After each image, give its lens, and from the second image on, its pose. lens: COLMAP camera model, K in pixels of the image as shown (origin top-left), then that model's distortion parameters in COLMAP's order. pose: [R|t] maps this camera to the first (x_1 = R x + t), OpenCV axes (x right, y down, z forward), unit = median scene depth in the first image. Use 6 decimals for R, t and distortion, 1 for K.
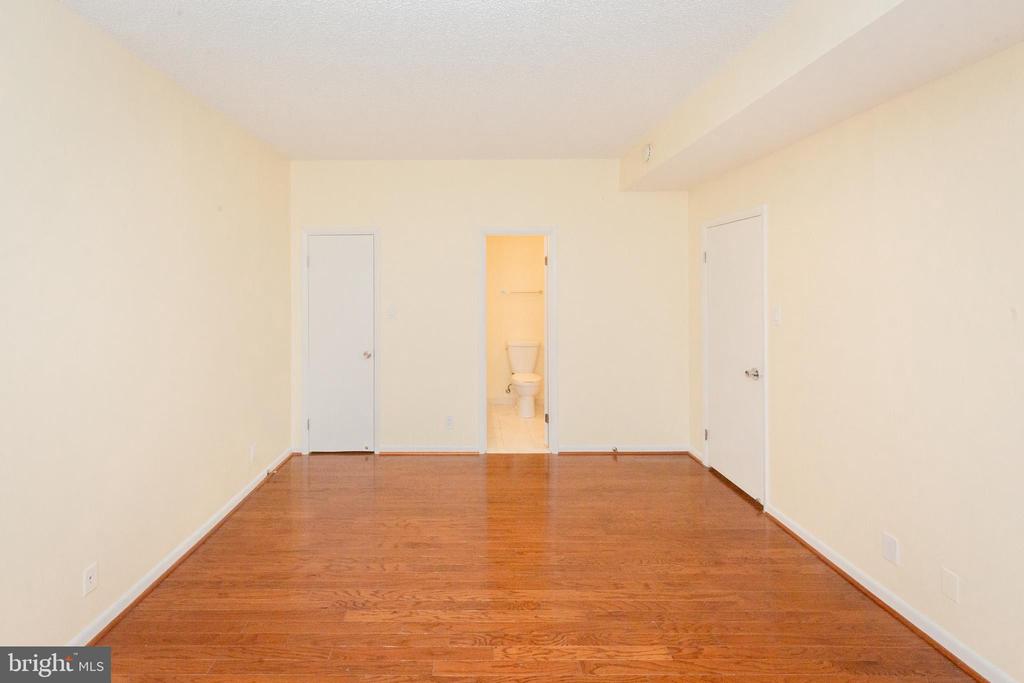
lens RADIAL K [[478.4, 0, 477.5], [0, 478.4, 273.6], [0, 0, 1]] dist [0.002157, -0.000336]
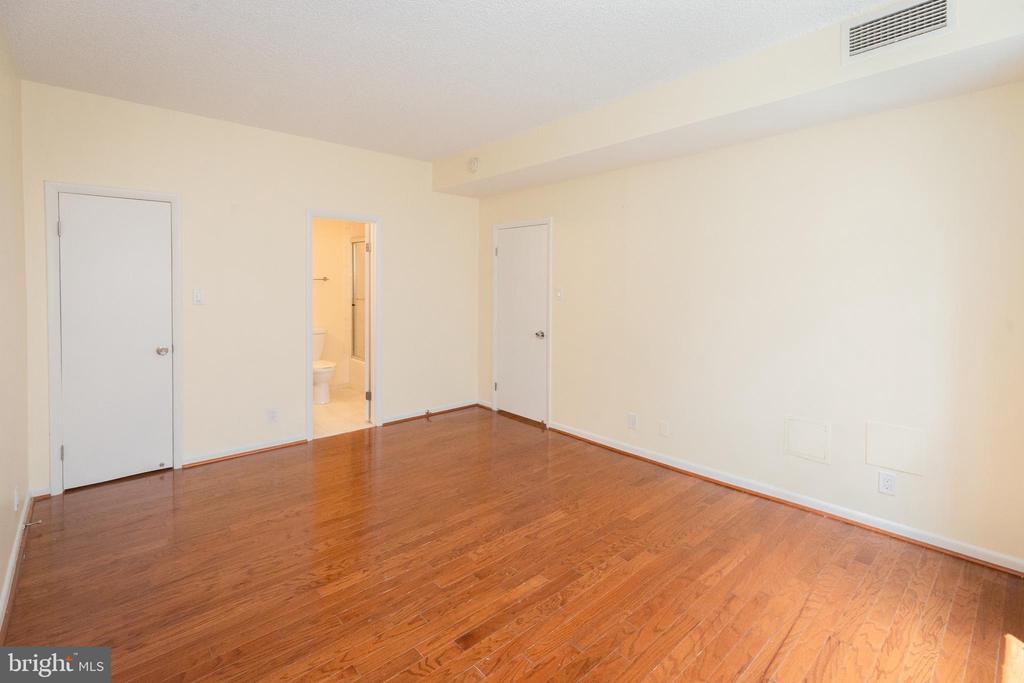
lens RADIAL K [[475.0, 0, 509.3], [0, 475.0, 282.1], [0, 0, 1]] dist [-0.001245, 0.000194]
pose [[0.739738, 0.008600, 0.672840, -0.507288], [-0.028526, 0.999420, 0.018587, 0.032798], [-0.672290, -0.032943, 0.739555, 0.025030]]
